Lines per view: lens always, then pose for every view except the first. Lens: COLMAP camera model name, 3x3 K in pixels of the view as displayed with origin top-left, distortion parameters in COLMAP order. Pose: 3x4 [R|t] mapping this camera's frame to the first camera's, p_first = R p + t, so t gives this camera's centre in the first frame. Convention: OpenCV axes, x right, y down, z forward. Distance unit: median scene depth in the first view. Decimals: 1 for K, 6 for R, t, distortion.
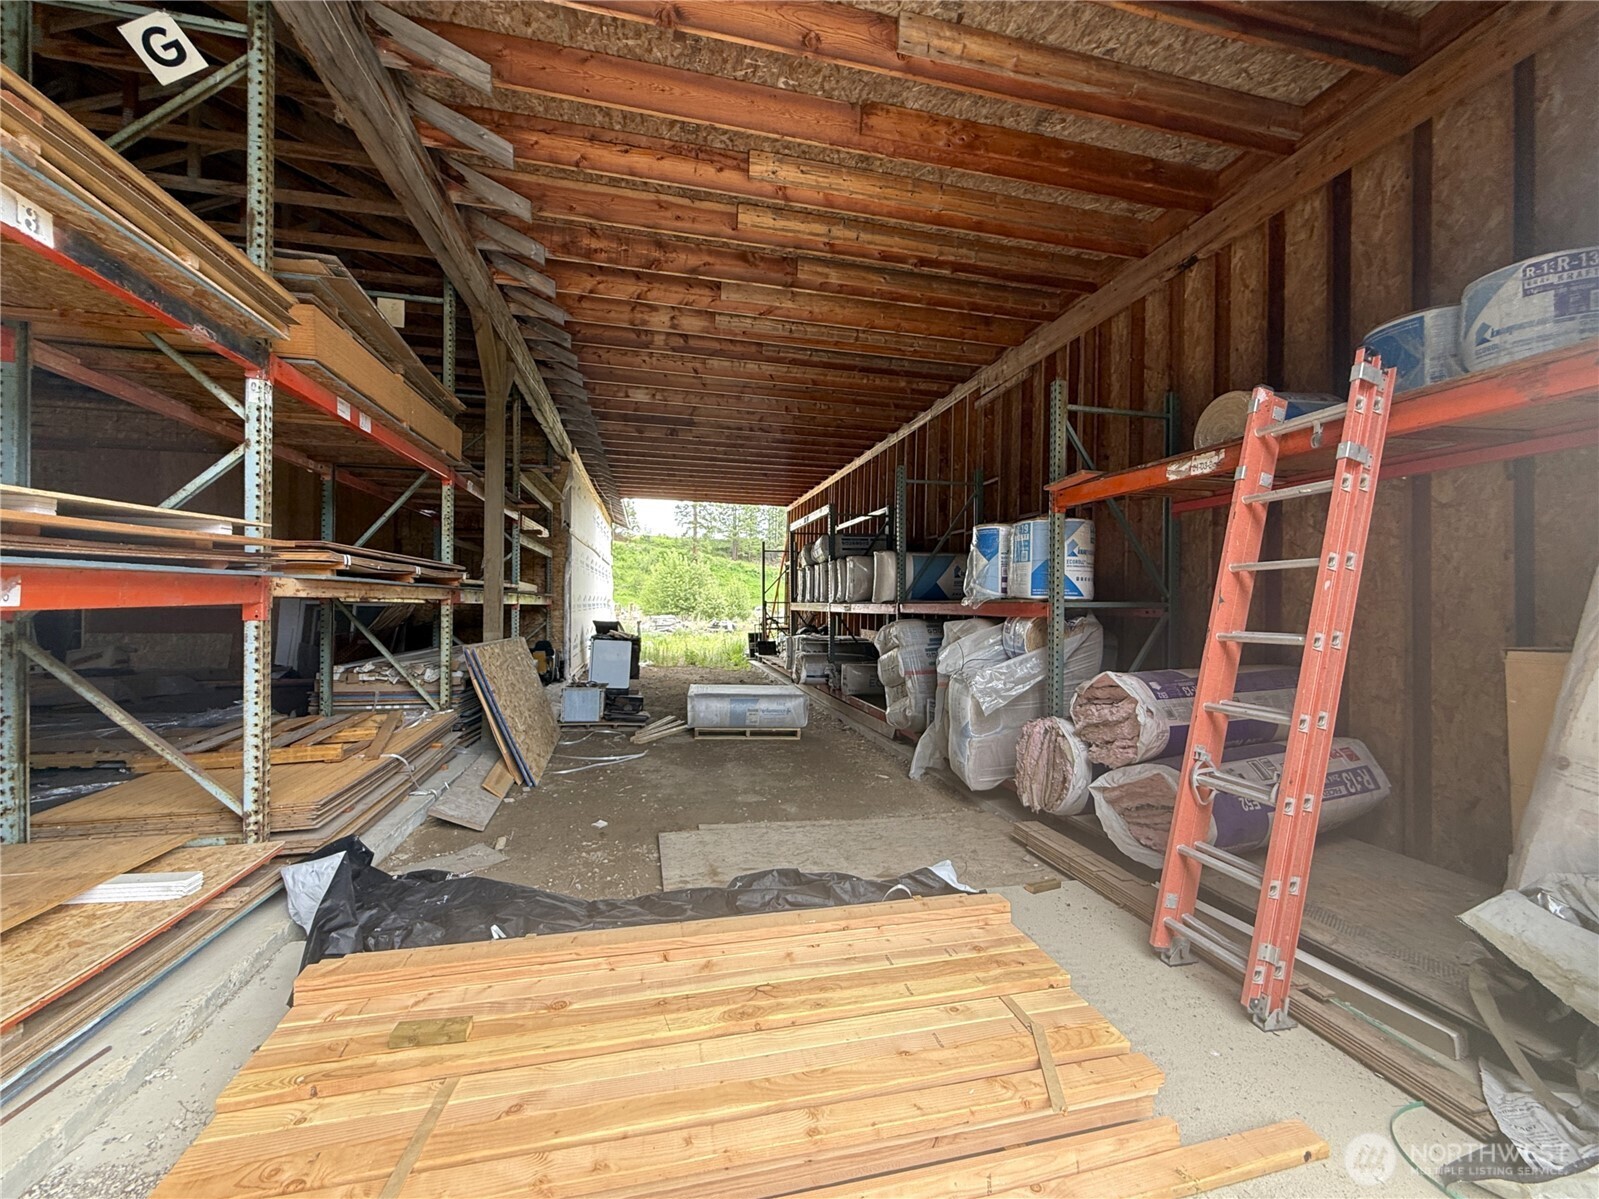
lens RADIAL K [[648.3, 0, 799.5], [0, 648.3, 599.5], [0, 0, 1]] dist [-0.000832, 0.000089]
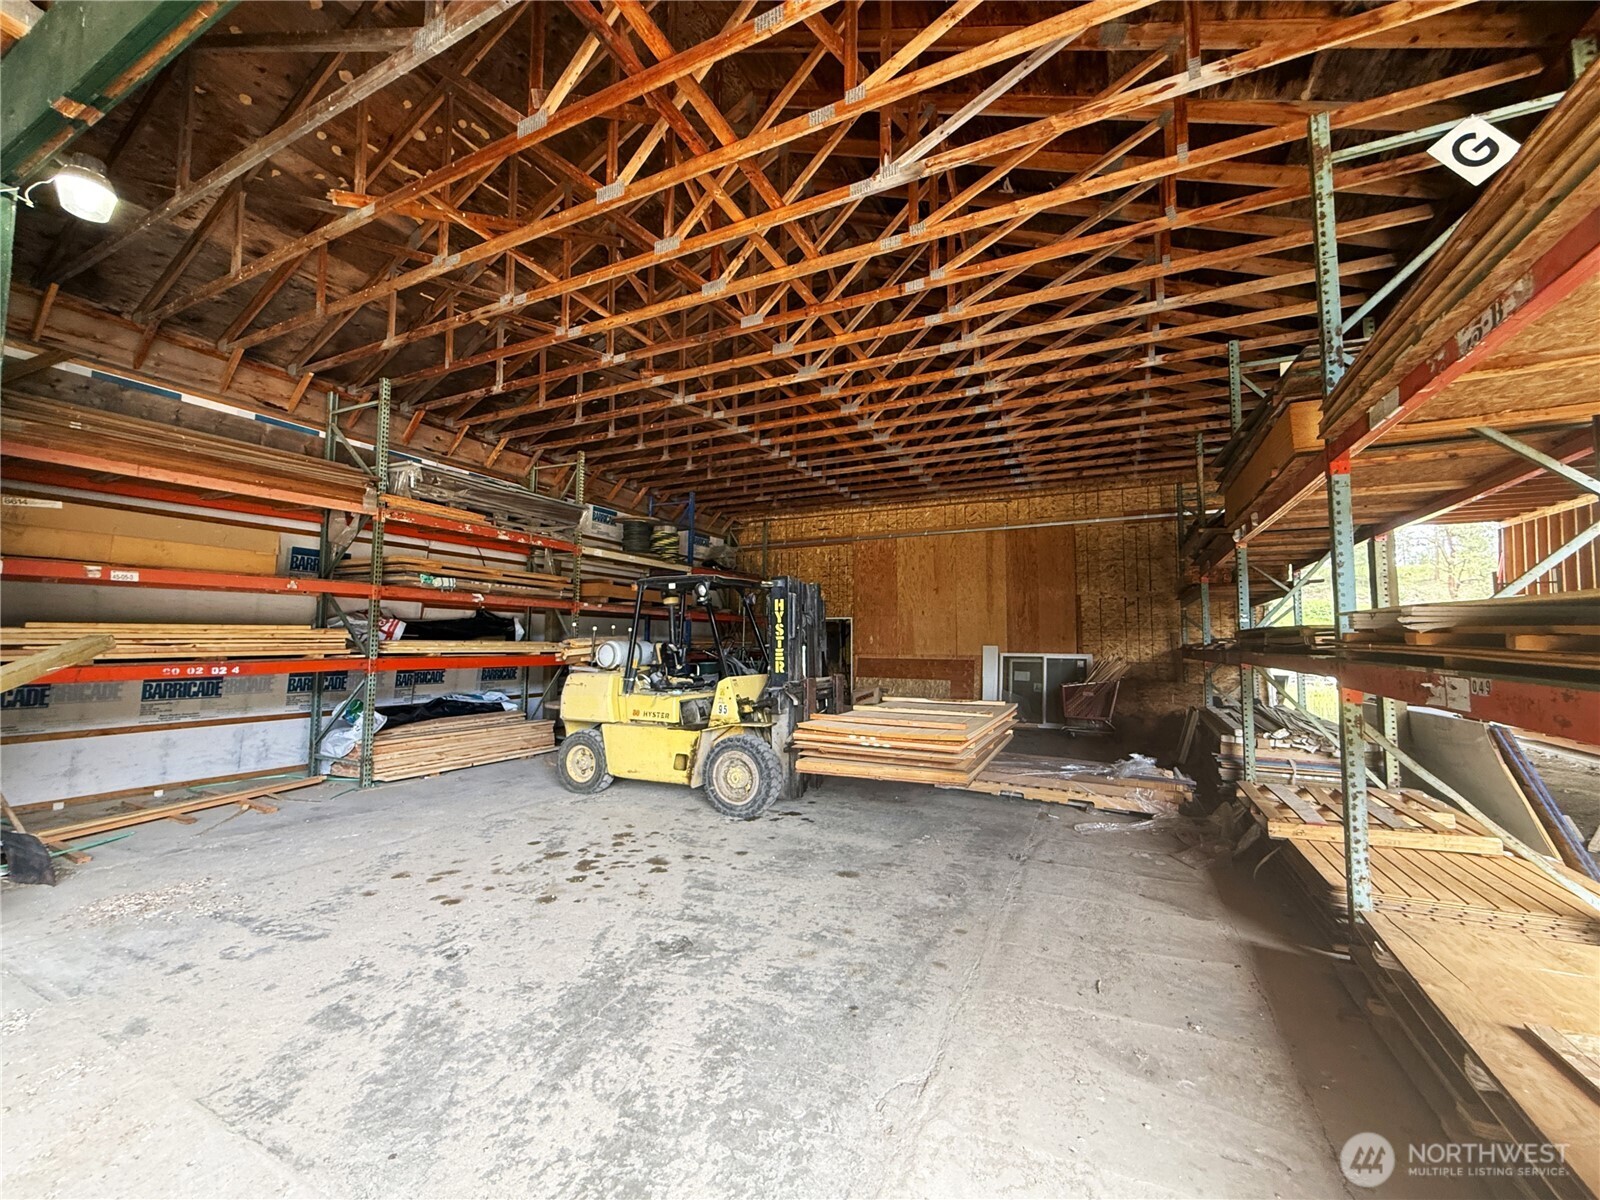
lens RADIAL K [[632.3, 0, 800.0], [0, 632.3, 600.0], [0, 0, 1]] dist [0.000415, 0.000572]
pose [[0.771738, -0.052316, -0.633786, -1.203323], [0.009639, 0.997458, -0.070598, -0.074110], [0.635868, 0.048374, 0.770280, -0.428032]]
